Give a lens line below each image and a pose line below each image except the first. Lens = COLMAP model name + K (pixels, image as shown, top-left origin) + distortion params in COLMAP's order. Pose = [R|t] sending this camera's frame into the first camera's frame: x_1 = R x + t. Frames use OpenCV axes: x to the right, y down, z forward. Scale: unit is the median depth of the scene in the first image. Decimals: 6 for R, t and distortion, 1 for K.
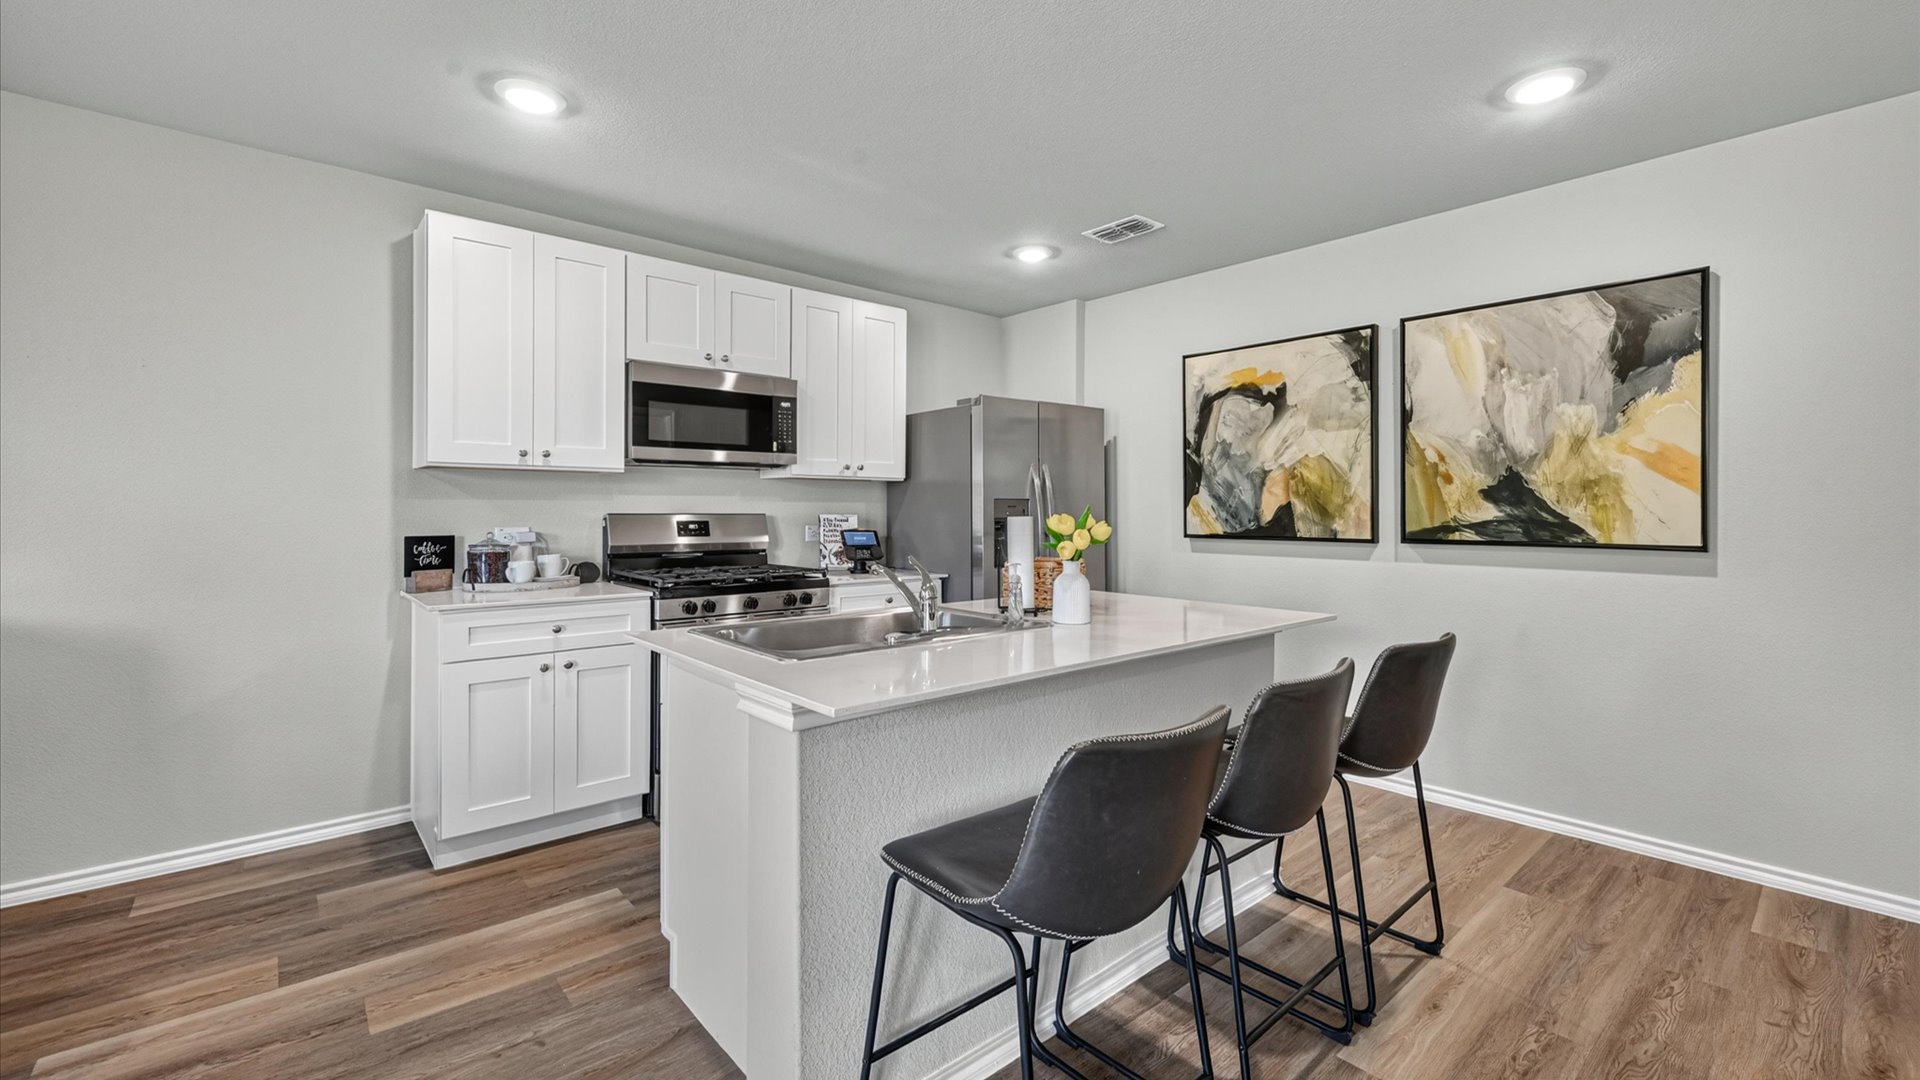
lens RADIAL K [[801.1, 0, 964.6], [0, 801.1, 515.3], [0, 0, 1]] dist [0.014104, -0.001227]
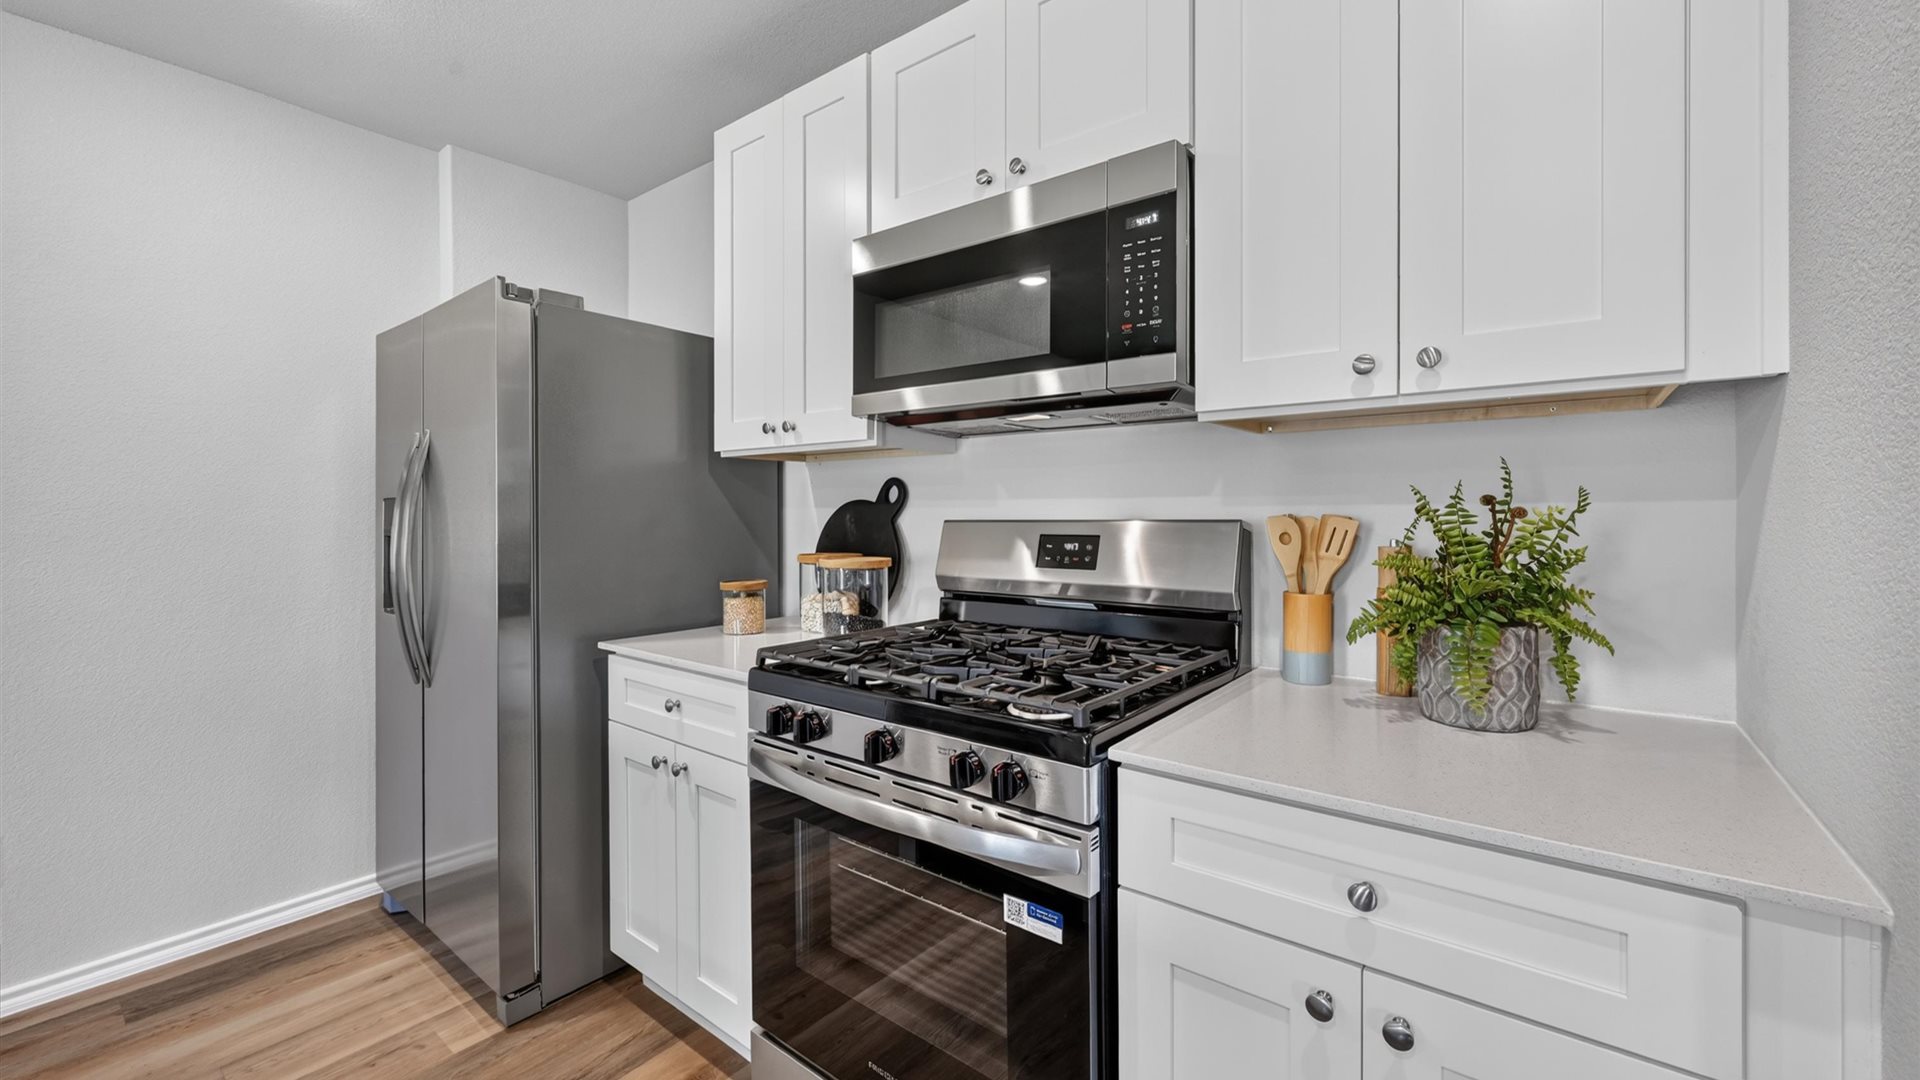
lens RADIAL K [[759.5, 0, 978.8], [0, 759.5, 514.7], [0, 0, 1]] dist [-0.005400, 0.002134]
pose [[0.194271, -0.000062, -0.980948, 0.102496], [-0.010029, 0.999948, -0.002050, -0.004023], [0.980897, 0.010236, 0.194260, 0.907622]]
